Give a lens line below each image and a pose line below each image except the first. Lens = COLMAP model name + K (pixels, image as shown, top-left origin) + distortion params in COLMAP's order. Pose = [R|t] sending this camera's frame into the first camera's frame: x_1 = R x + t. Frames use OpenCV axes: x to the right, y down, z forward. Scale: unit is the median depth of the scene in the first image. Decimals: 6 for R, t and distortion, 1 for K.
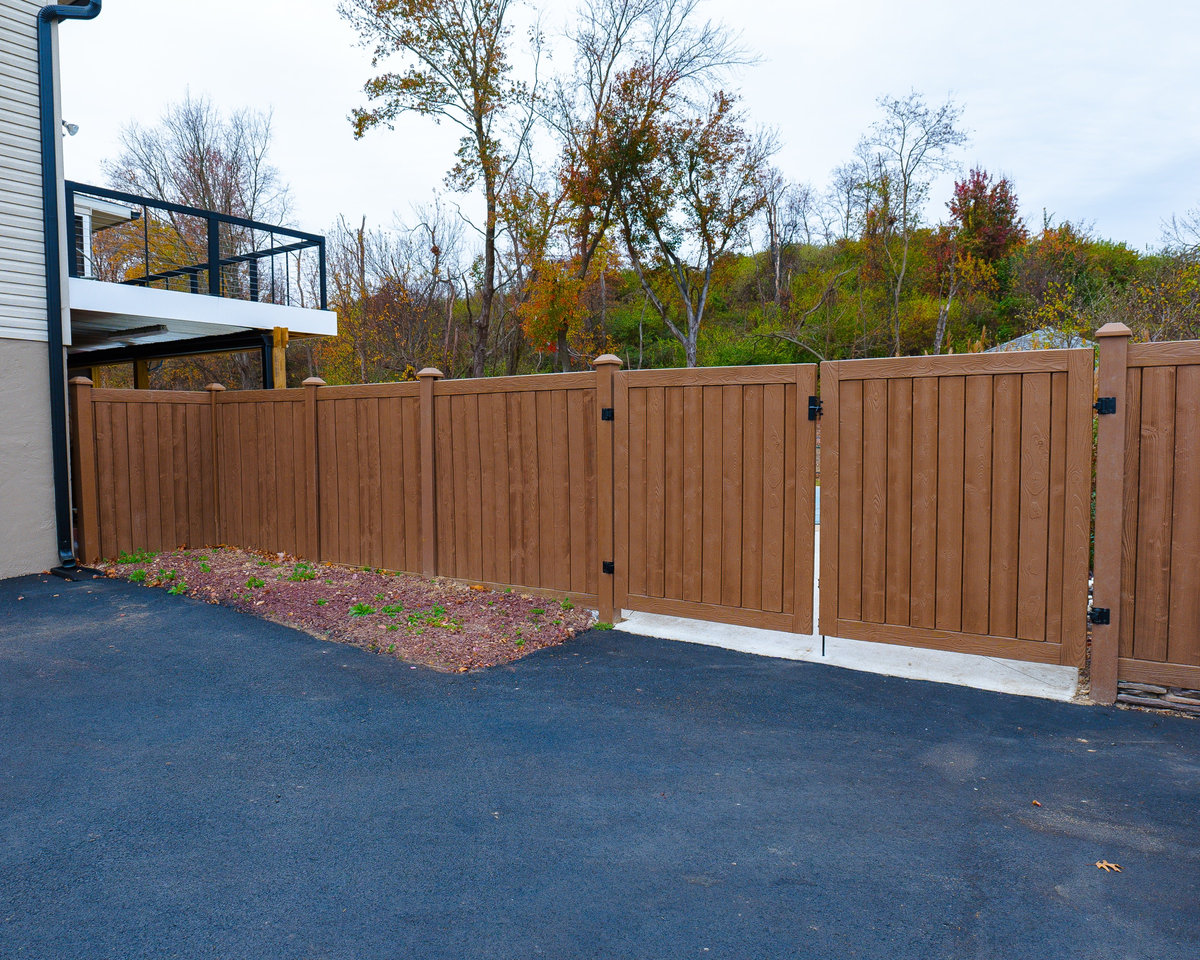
lens RADIAL K [[873.8, 0, 599.2], [0, 873.8, 475.8], [0, 0, 1]] dist [-0.024209, 0.024196]
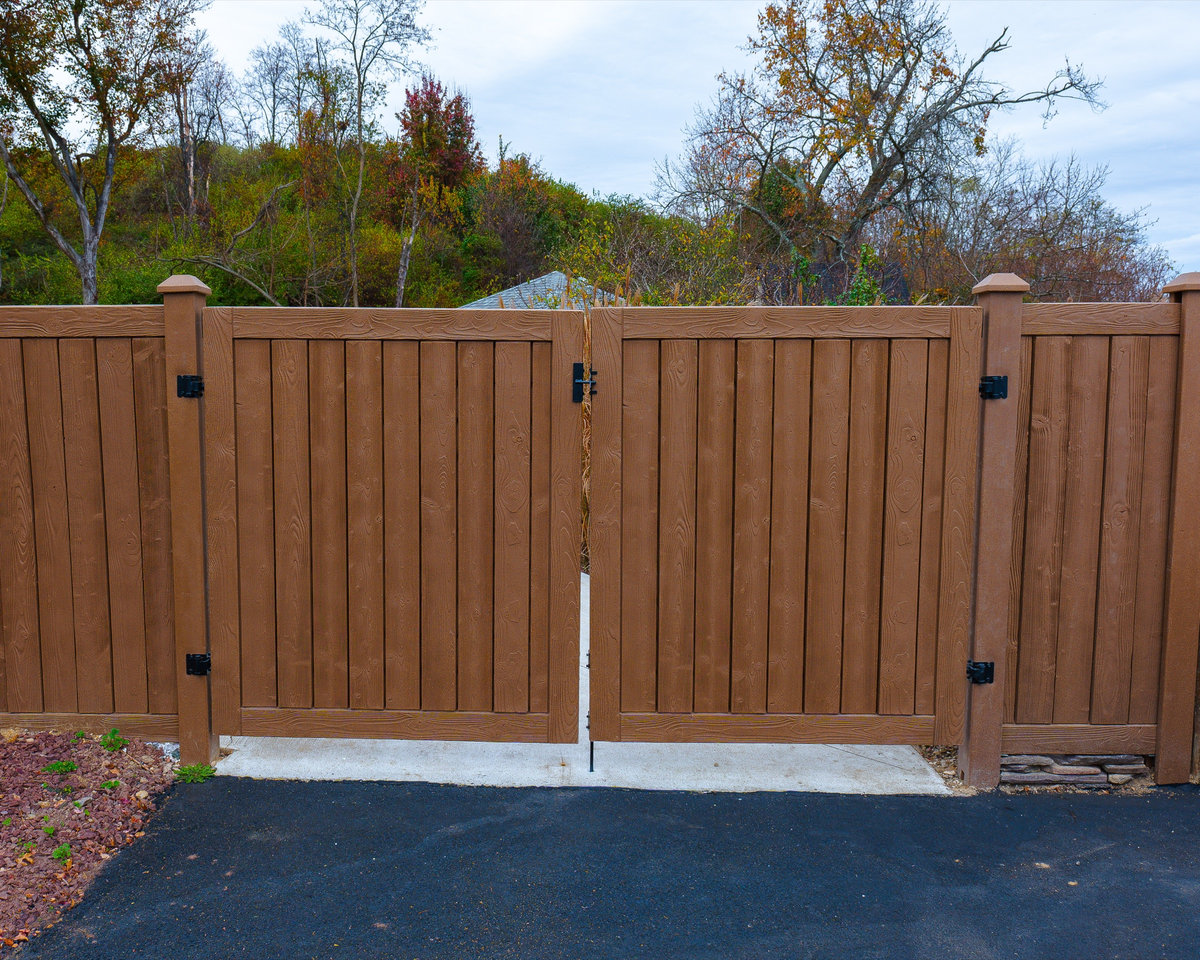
lens RADIAL K [[1086.8, 0, 597.6], [0, 1086.8, 488.4], [0, 0, 1]] dist [0.005924, 0.000000]
pose [[0.849491, -0.042696, 0.525873, -0.139981], [0.020998, 0.998667, 0.047161, -0.035268], [-0.527185, -0.029021, 0.849255, 0.305875]]
